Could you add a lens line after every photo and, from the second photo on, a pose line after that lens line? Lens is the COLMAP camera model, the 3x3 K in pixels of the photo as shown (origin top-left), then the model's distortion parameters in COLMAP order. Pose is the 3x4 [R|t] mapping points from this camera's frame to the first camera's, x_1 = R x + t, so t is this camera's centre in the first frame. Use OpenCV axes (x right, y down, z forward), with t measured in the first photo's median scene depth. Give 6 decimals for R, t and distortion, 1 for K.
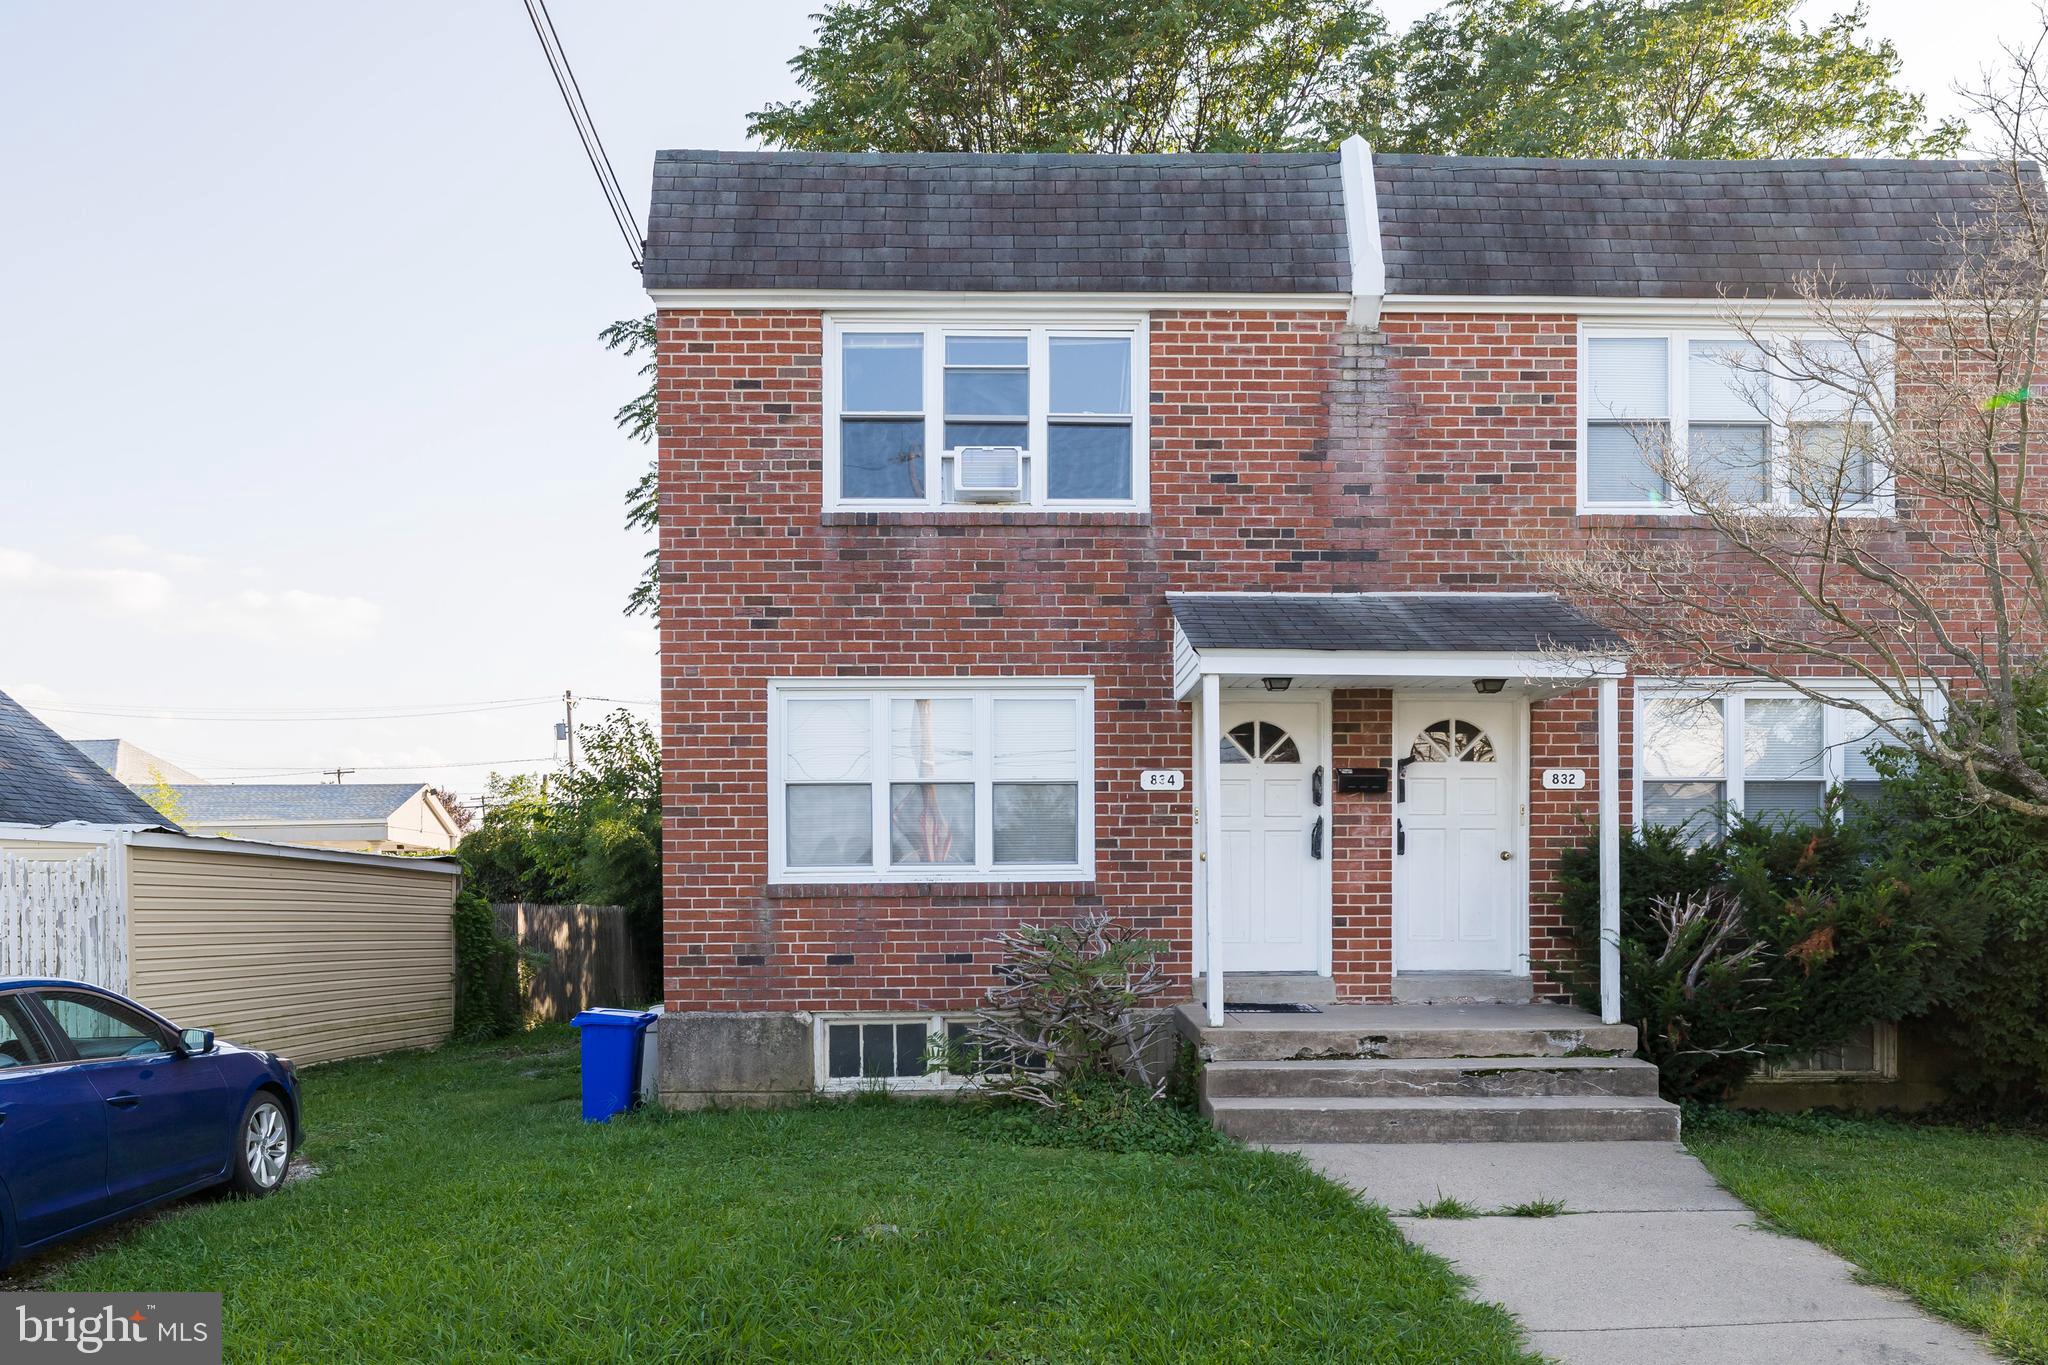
lens RADIAL K [[1405.1, 0, 1024.0], [0, 1405.1, 740.6], [0, 0, 1]] dist [0.001019, 0.000006]
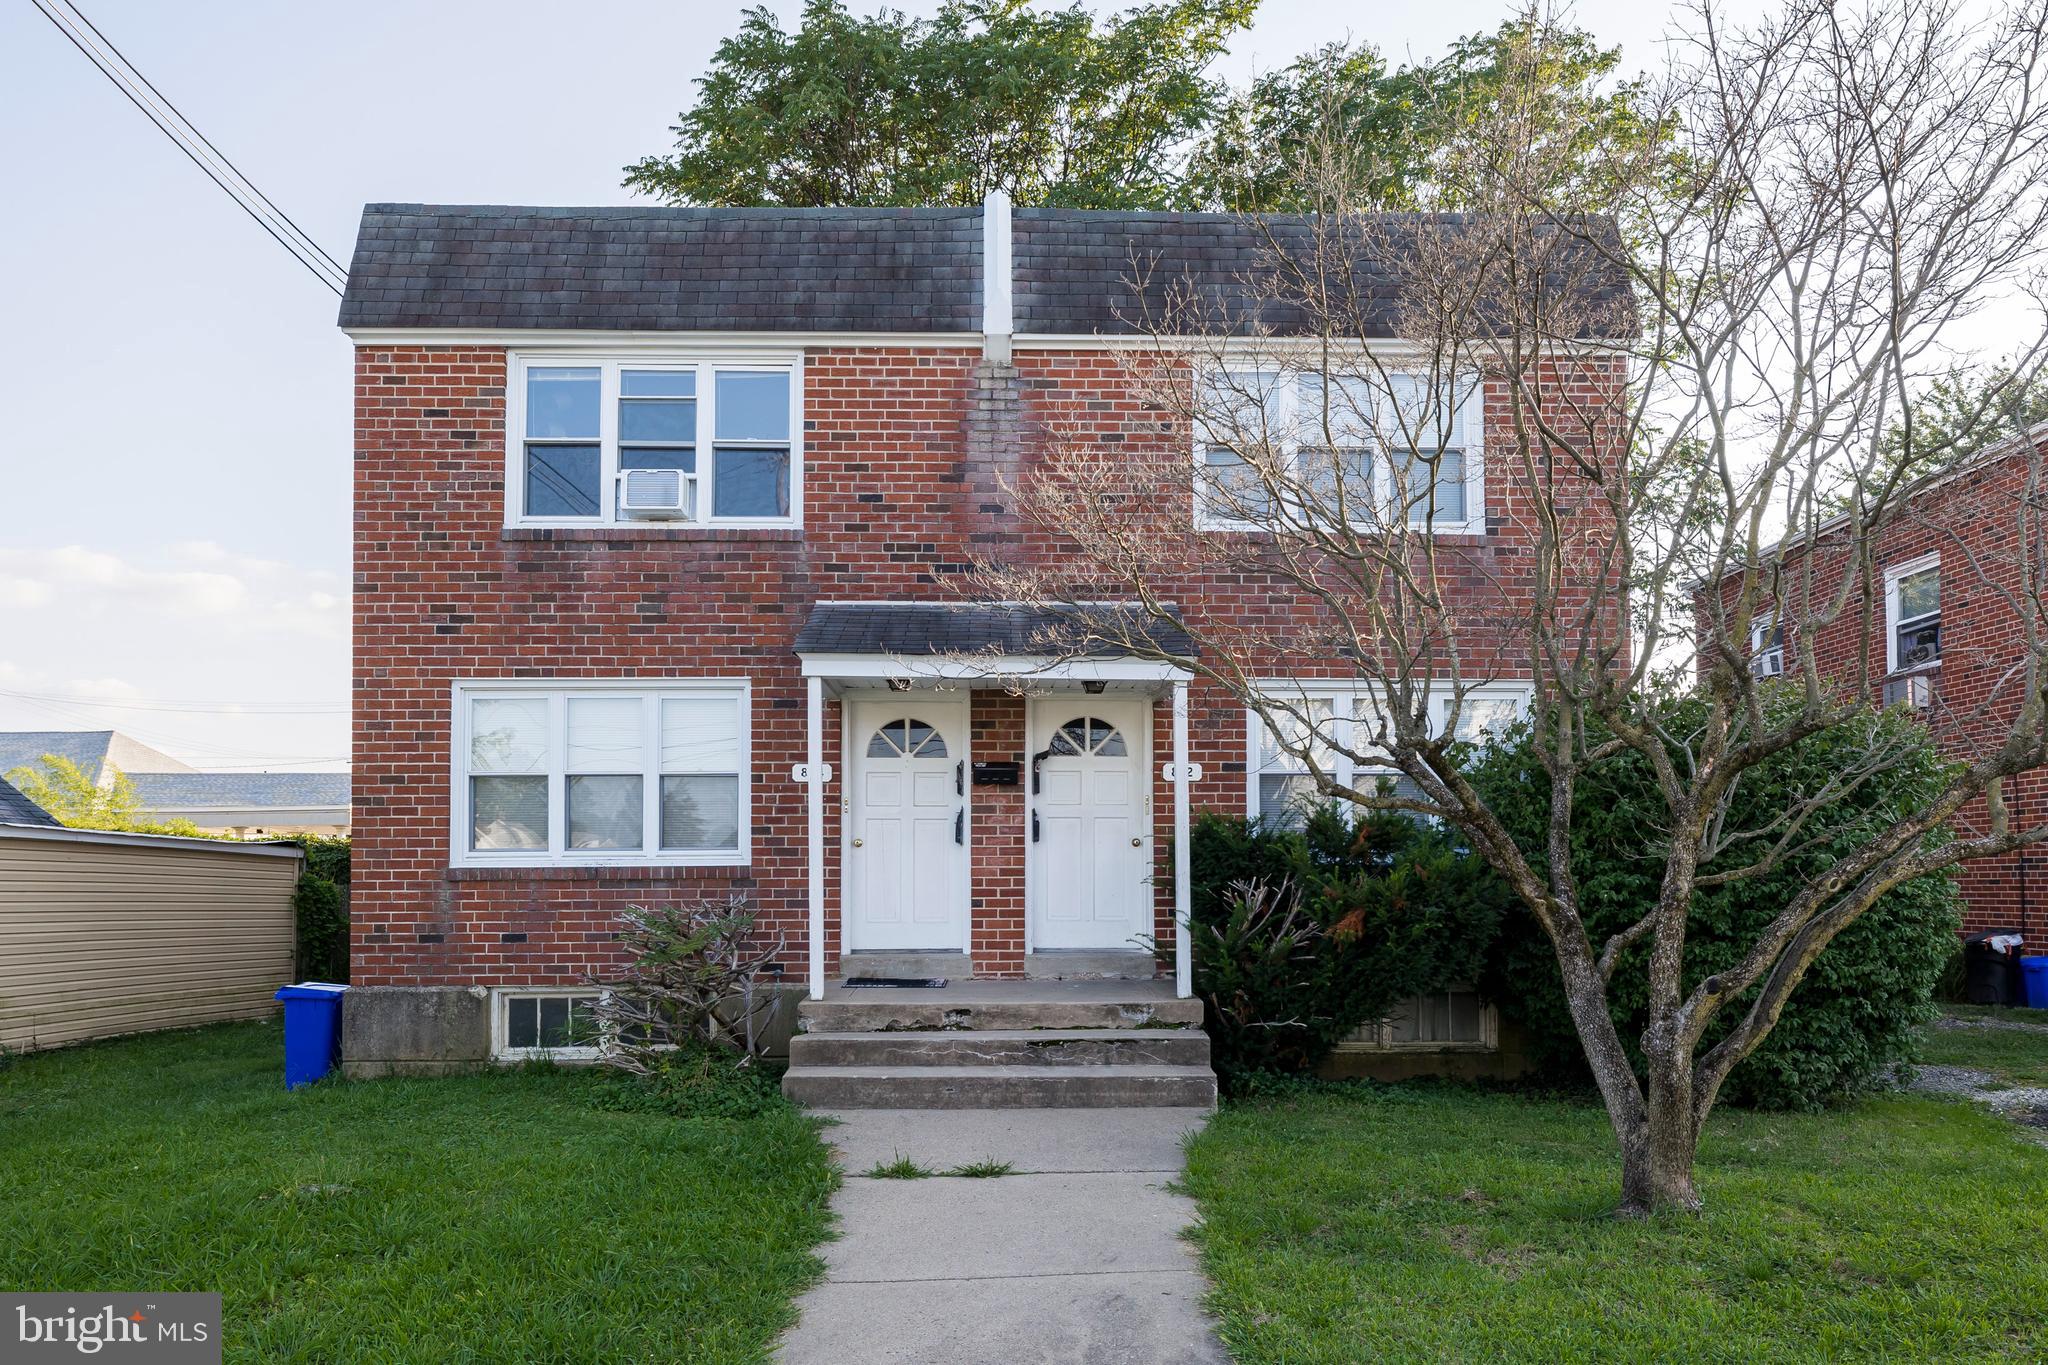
lens RADIAL K [[1302.4, 0, 1024.0], [0, 1302.4, 682.5], [0, 0, 1]] dist [0.002233, 0.002027]
pose [[0.999999, 0.001011, -0.000450, 0.263666], [-0.001027, 0.999277, -0.038017, -0.003614], [0.000411, 0.038017, 0.999277, -0.014703]]
